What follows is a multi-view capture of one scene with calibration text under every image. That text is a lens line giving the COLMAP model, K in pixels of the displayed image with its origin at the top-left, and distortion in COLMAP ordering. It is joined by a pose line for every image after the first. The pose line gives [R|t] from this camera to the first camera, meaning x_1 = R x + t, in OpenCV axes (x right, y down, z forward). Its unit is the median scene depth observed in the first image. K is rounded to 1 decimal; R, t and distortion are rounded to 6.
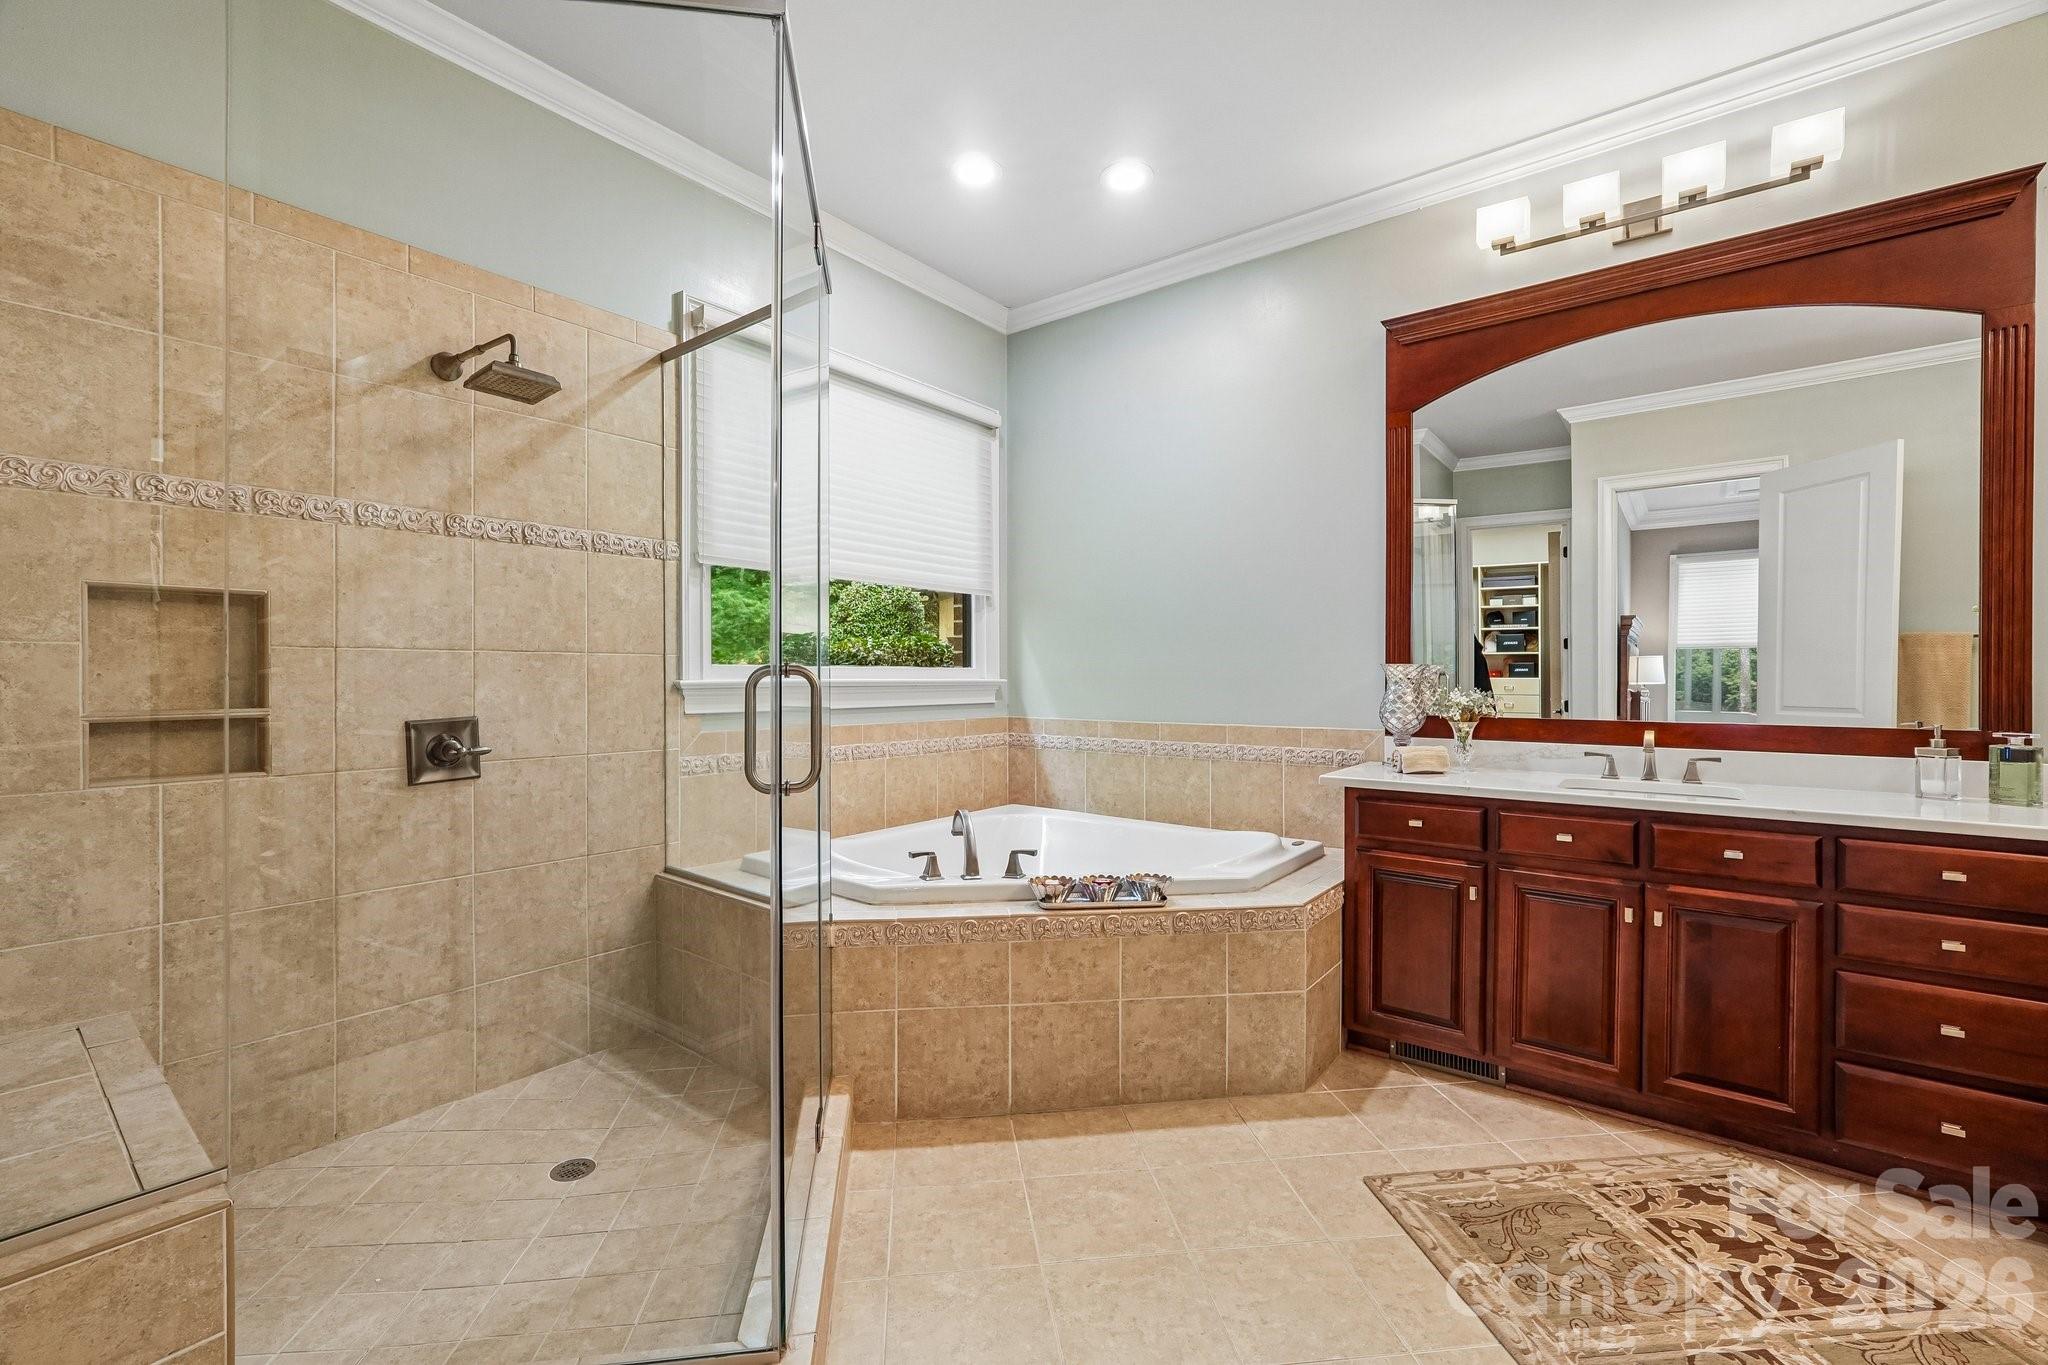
lens RADIAL K [[870.7, 0, 1016.8], [0, 870.7, 679.4], [0, 0, 1]] dist [-0.017301, 0.007050]
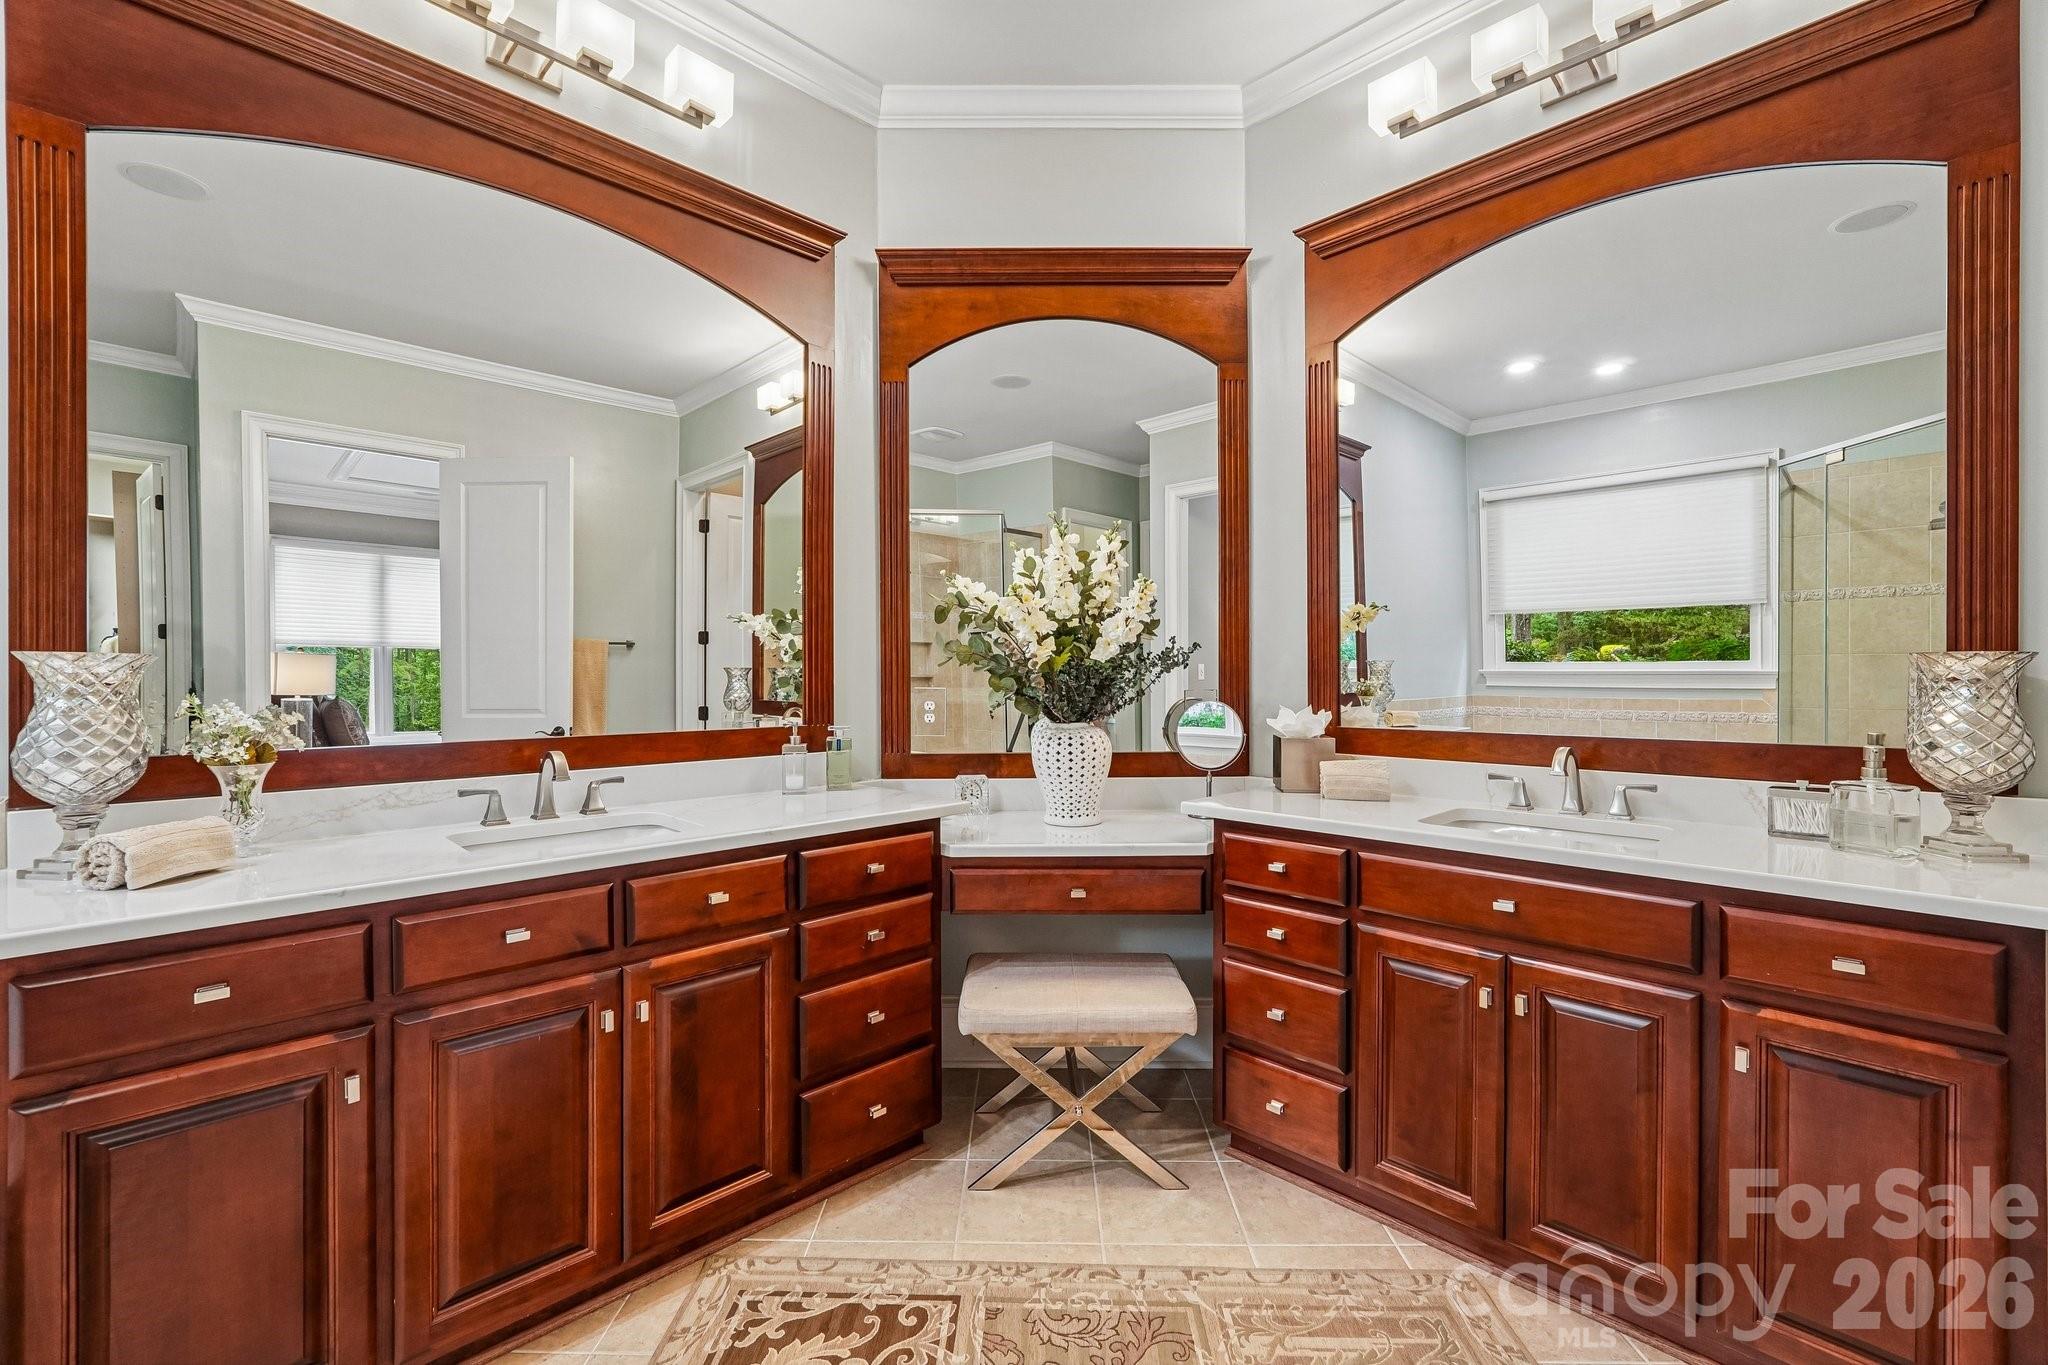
lens RADIAL K [[855.5, 0, 1033.8], [0, 855.5, 680.7], [0, 0, 1]] dist [0.000239, 0.000161]
pose [[0.132072, -0.008300, 0.991205, 0.065858], [0.005550, 0.999955, 0.007633, -0.004094], [-0.991225, 0.004493, 0.132113, 0.518757]]
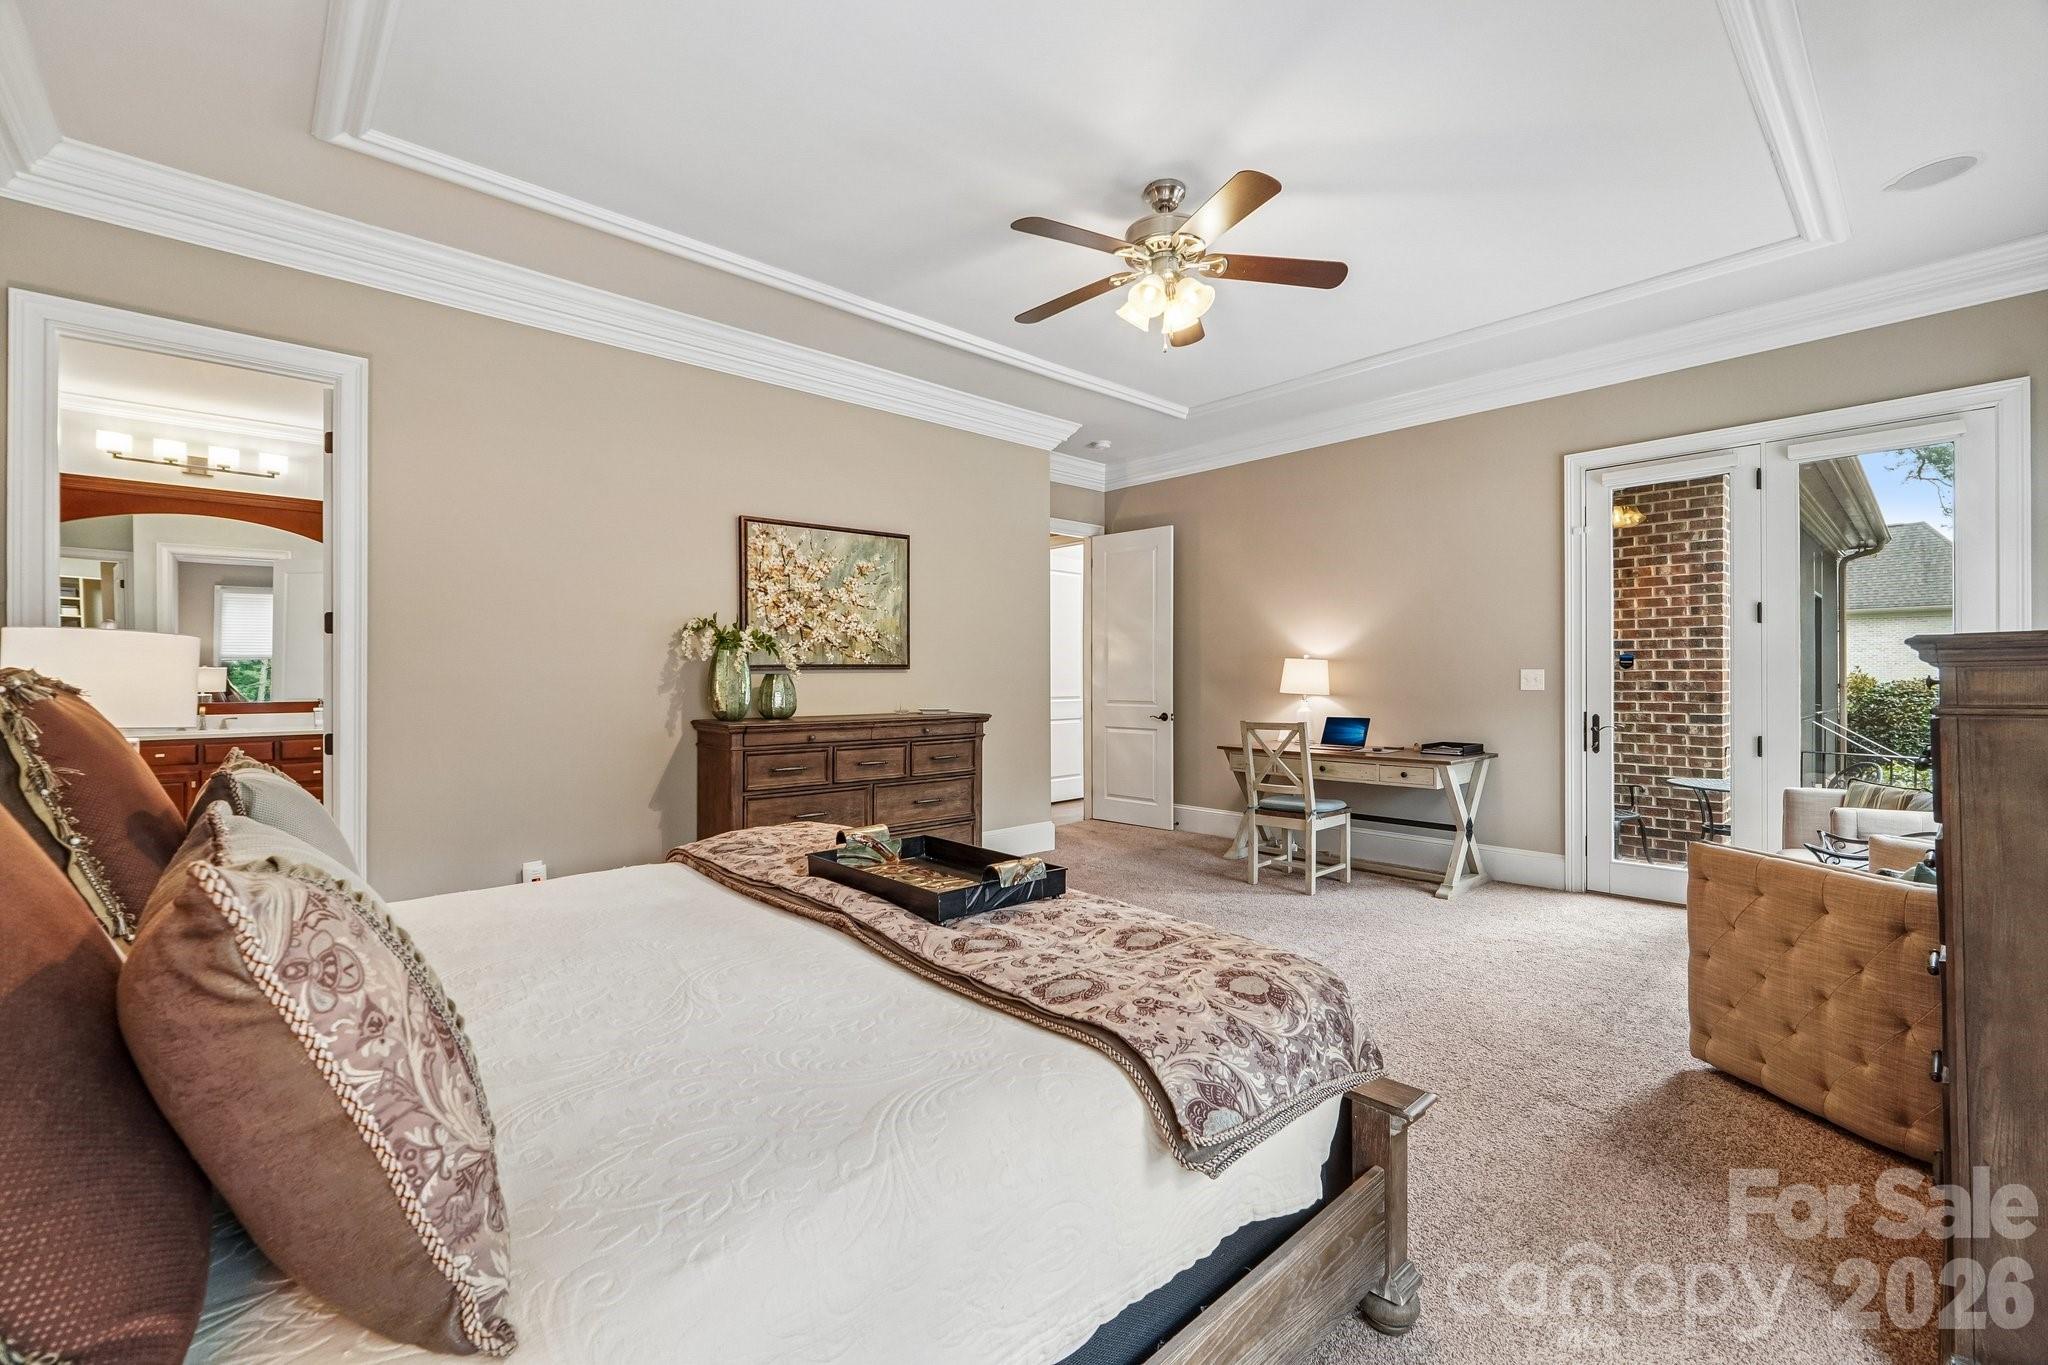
lens RADIAL K [[871.0, 0, 1041.4], [0, 871.0, 656.3], [0, 0, 1]] dist [-0.014318, -0.000018]
pose [[0.151521, 0.002749, 0.988450, -1.125424], [0.017009, 0.999841, -0.005388, -0.025538], [-0.988308, 0.017629, 0.151450, -1.466909]]
